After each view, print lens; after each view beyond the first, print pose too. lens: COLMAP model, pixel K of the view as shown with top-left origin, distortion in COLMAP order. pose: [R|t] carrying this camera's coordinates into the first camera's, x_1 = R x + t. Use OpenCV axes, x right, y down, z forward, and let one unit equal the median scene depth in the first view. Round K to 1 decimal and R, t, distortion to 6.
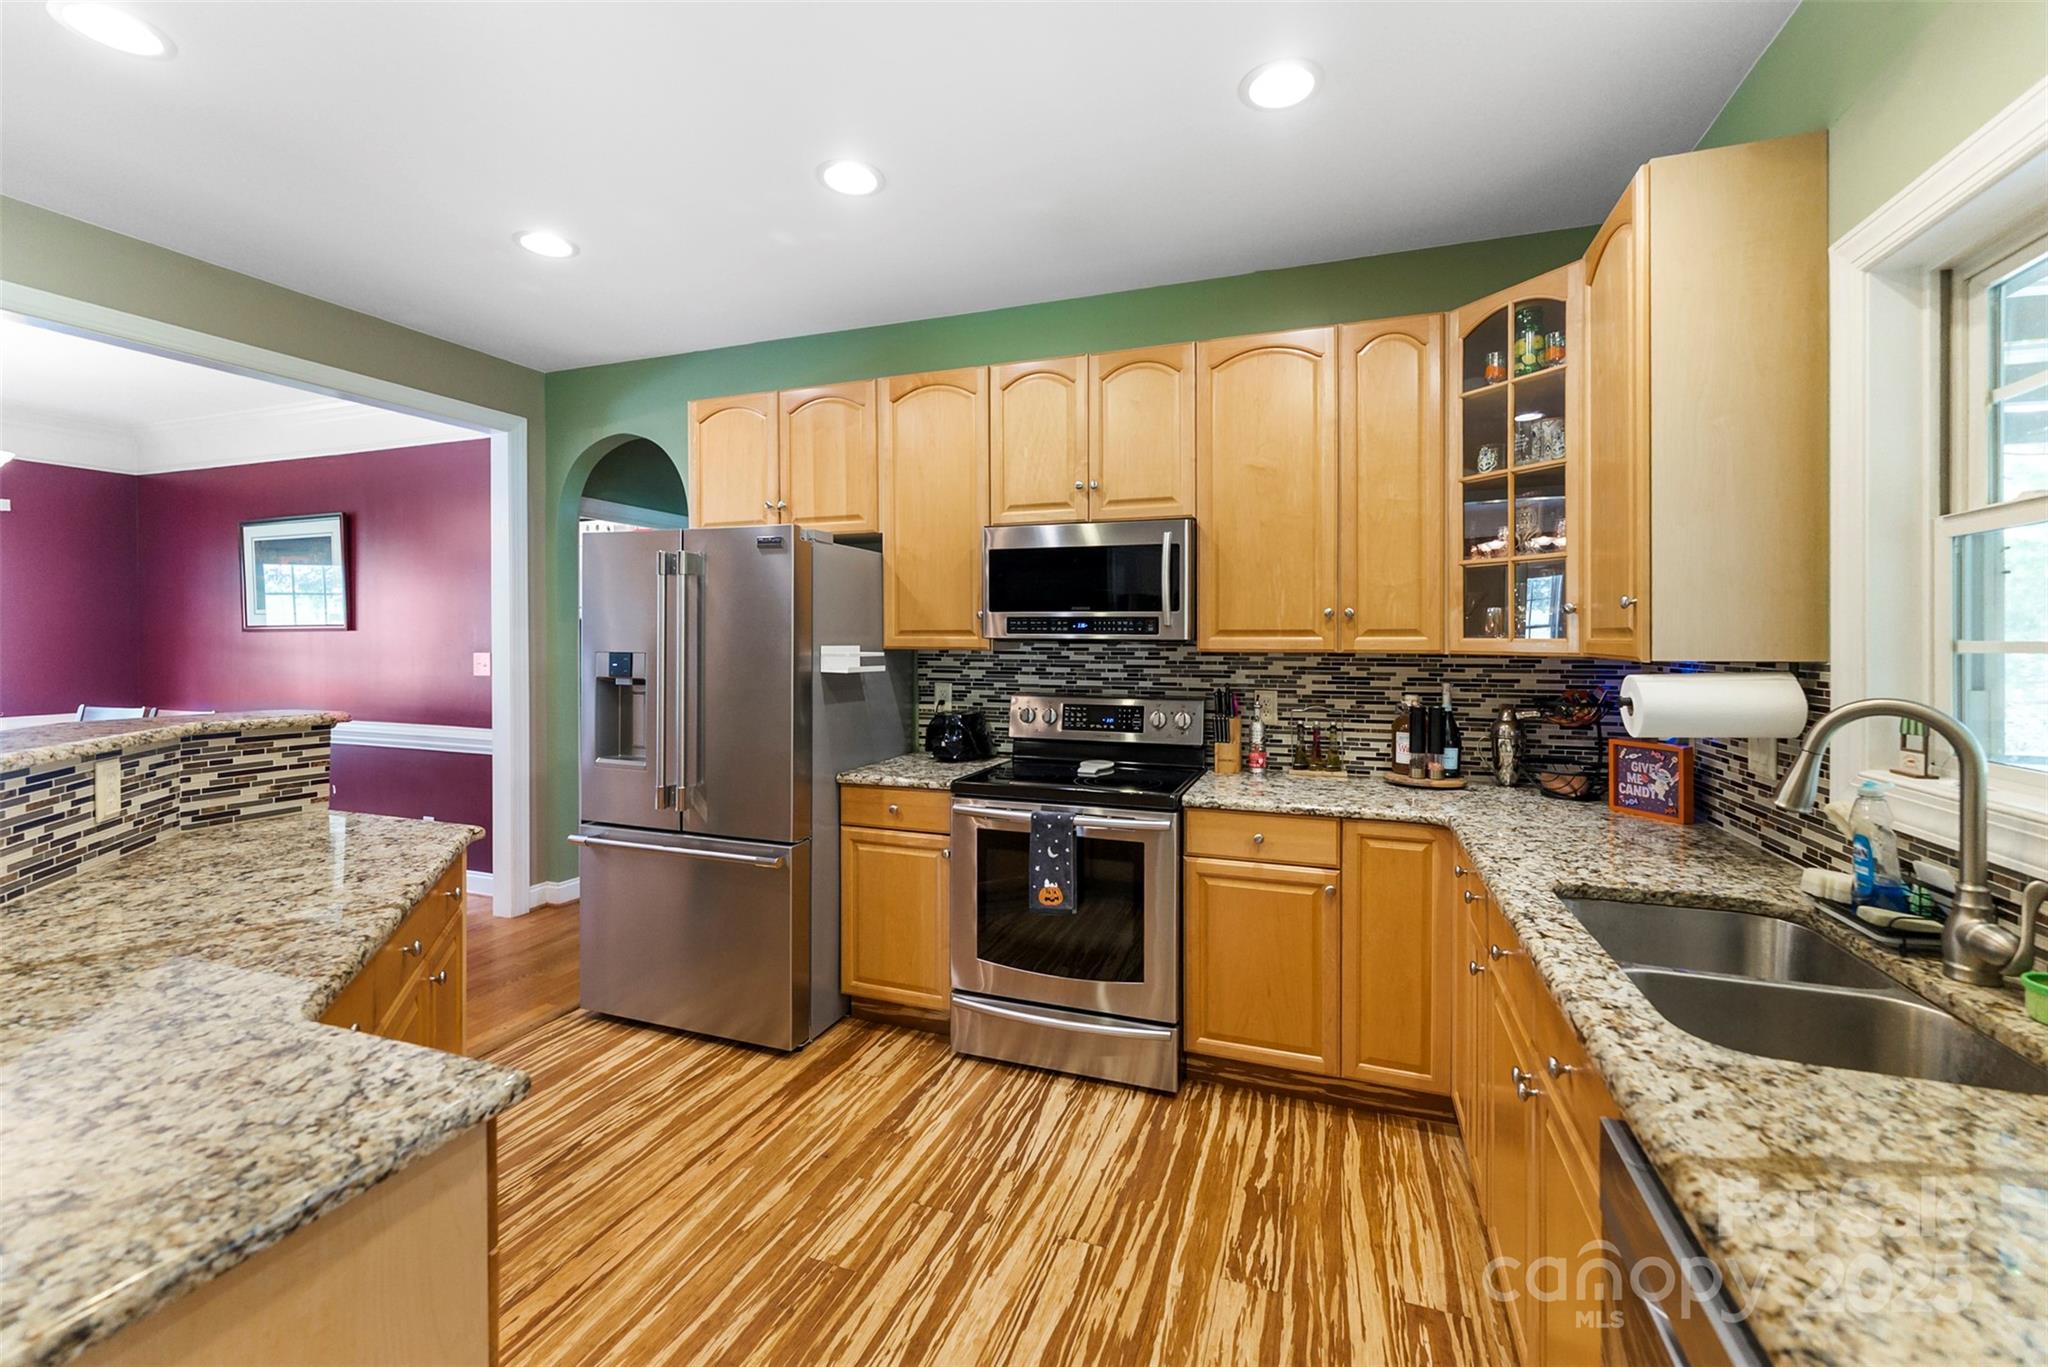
lens RADIAL K [[835.2, 0, 1033.9], [0, 835.2, 645.1], [0, 0, 1]] dist [-0.000848, -0.000205]
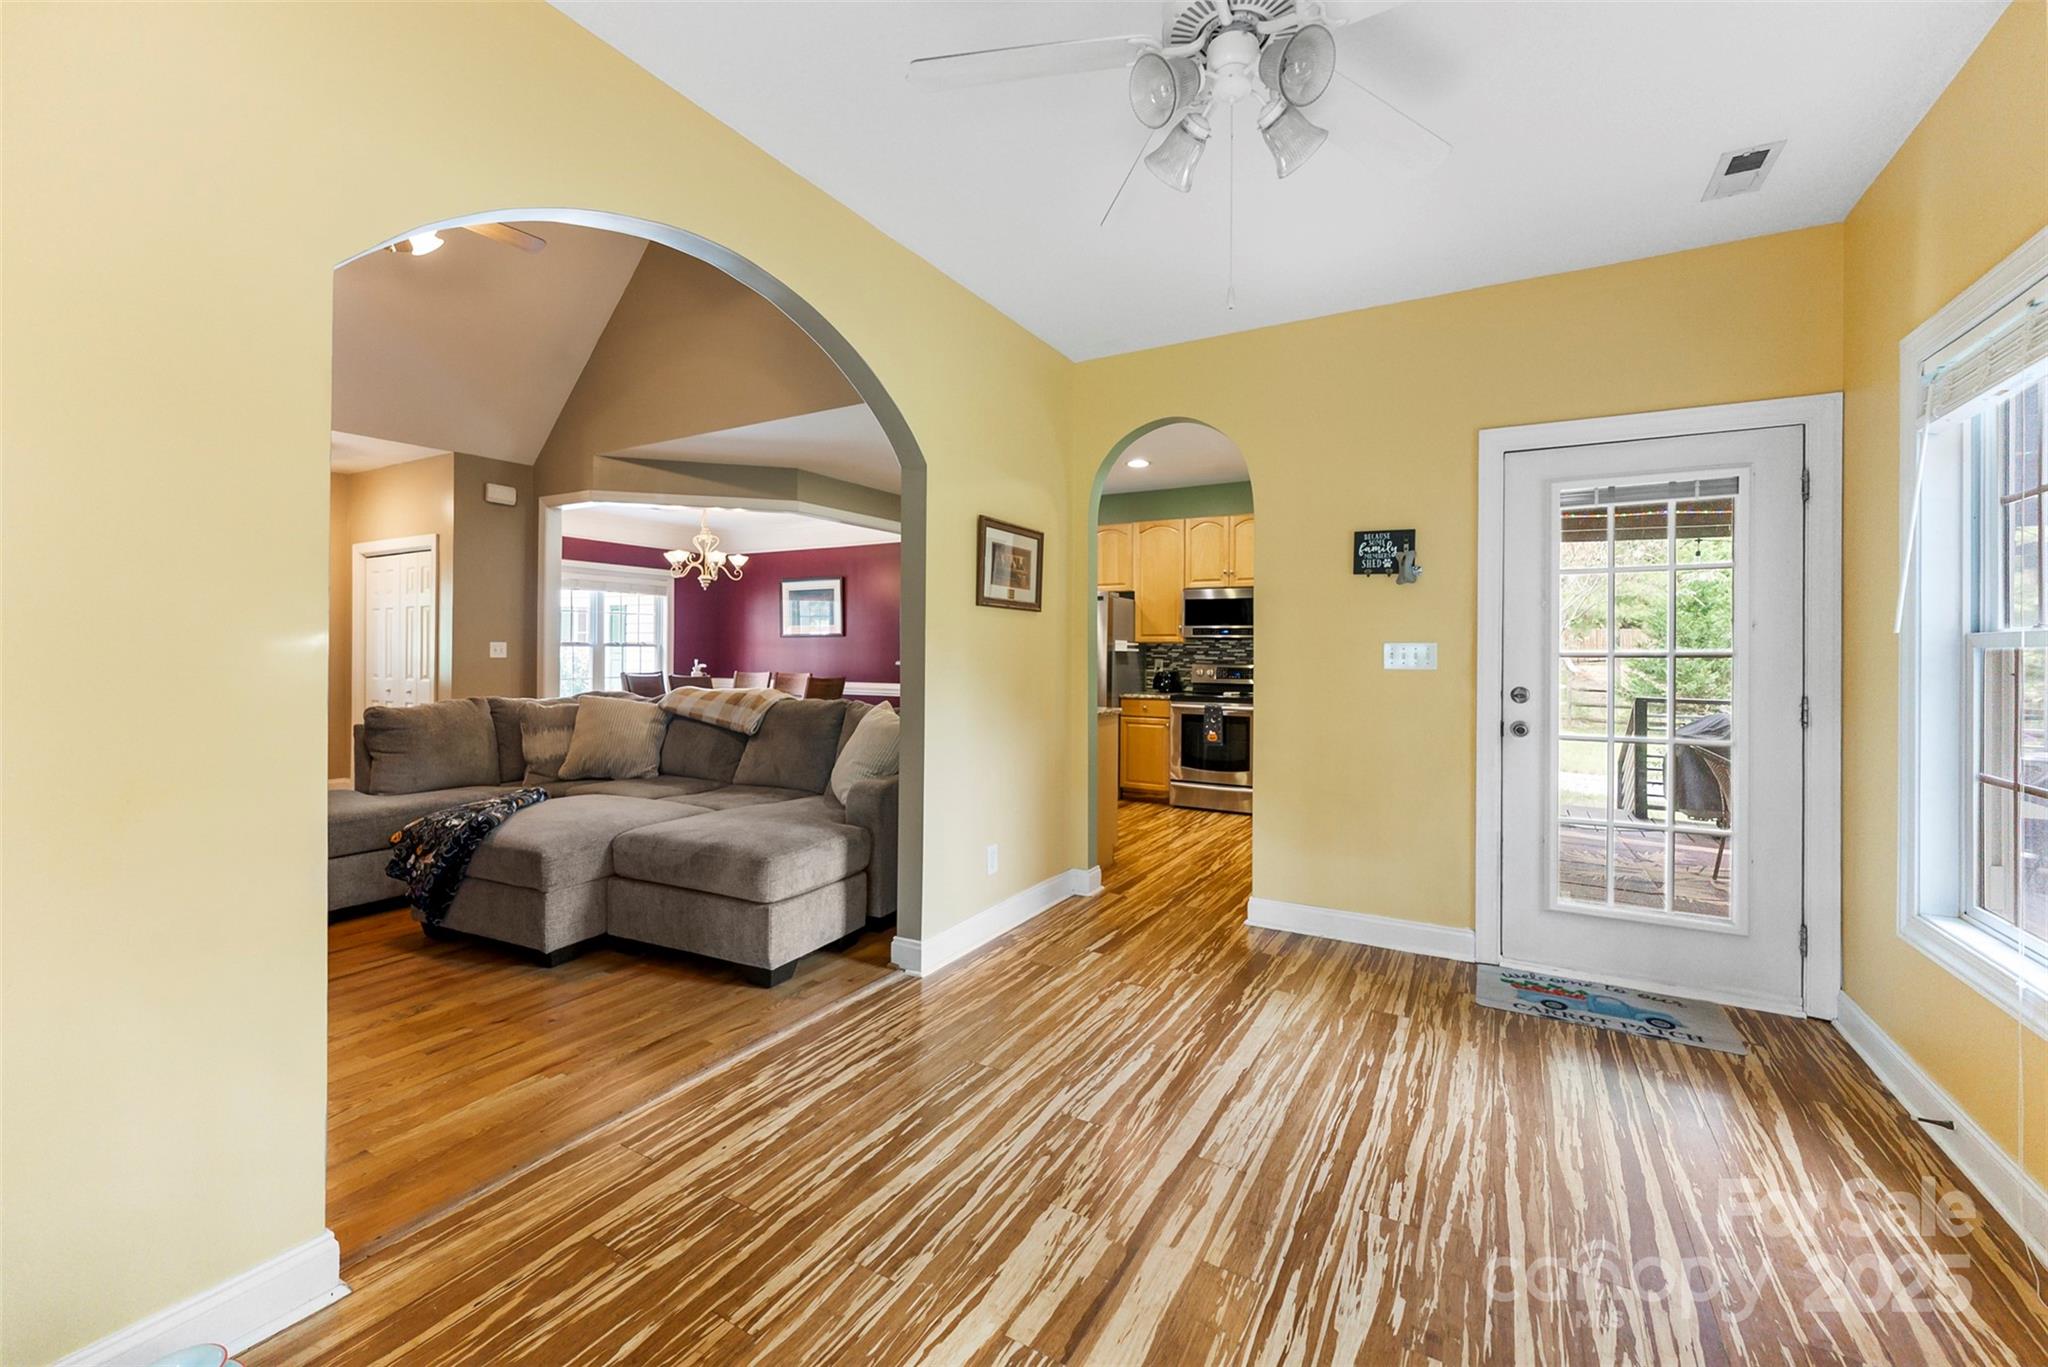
lens RADIAL K [[832.5, 0, 1024.9], [0, 832.5, 659.3], [0, 0, 1]] dist [-0.002376, -0.000417]
pose [[0.983874, 0.005513, -0.178778, -0.080369], [-0.005862, 0.999982, -0.001419, 0.062706], [0.178767, 0.002444, 0.983888, -1.434165]]
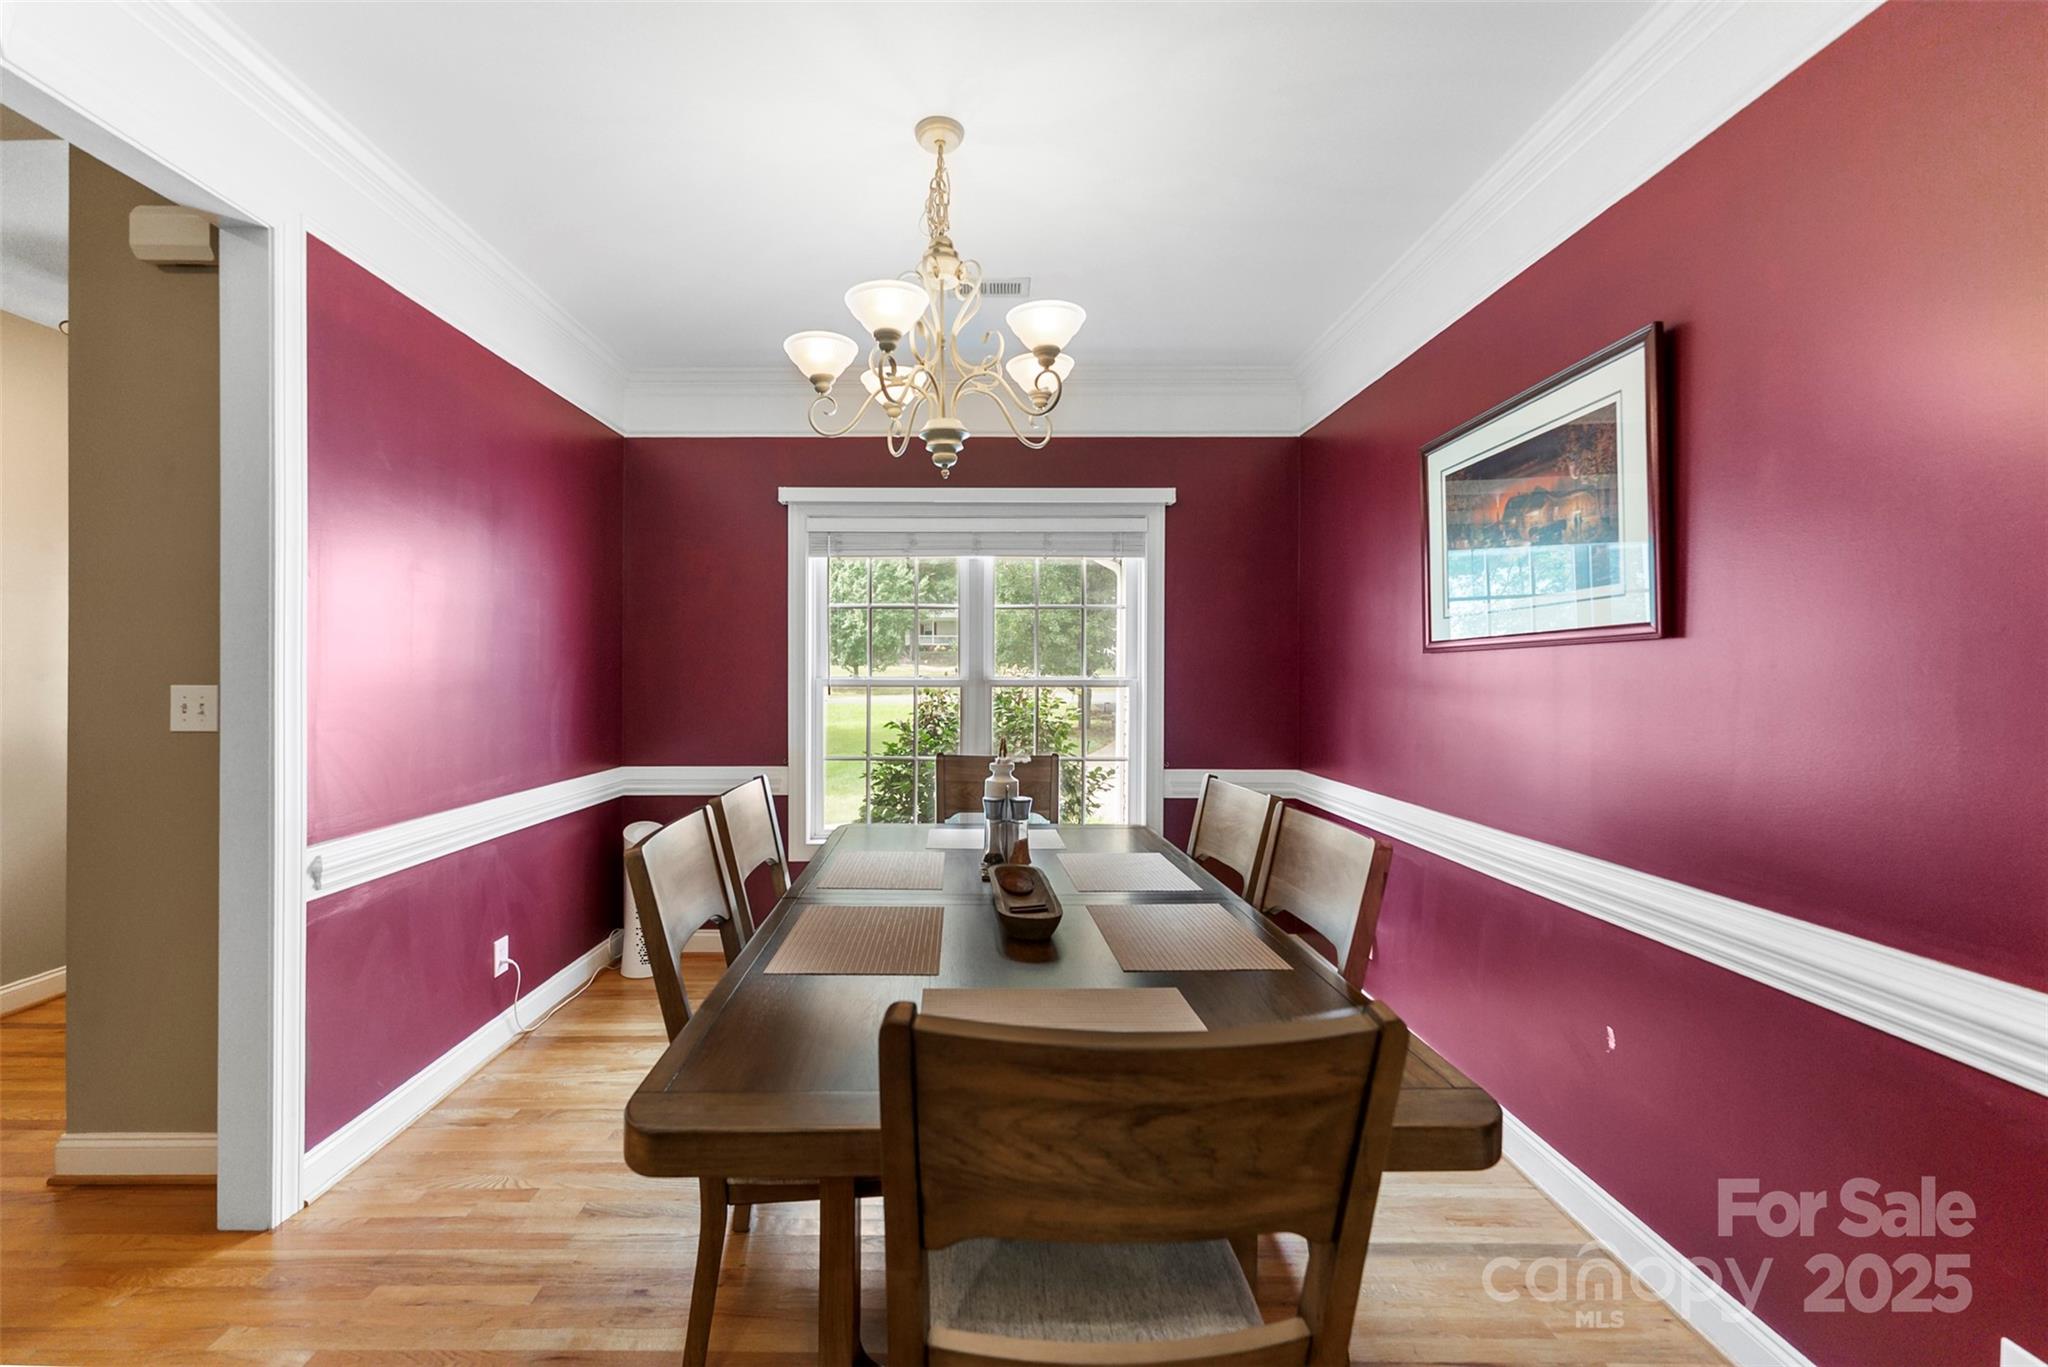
lens RADIAL K [[839.1, 0, 980.5], [0, 839.1, 678.1], [0, 0, 1]] dist [-0.001117, -0.000137]
pose [[0.334326, 0.002457, -0.942454, -0.955399], [-0.011291, 0.999935, -0.001399, 0.007271], [0.942390, 0.011109, 0.334332, 0.986216]]
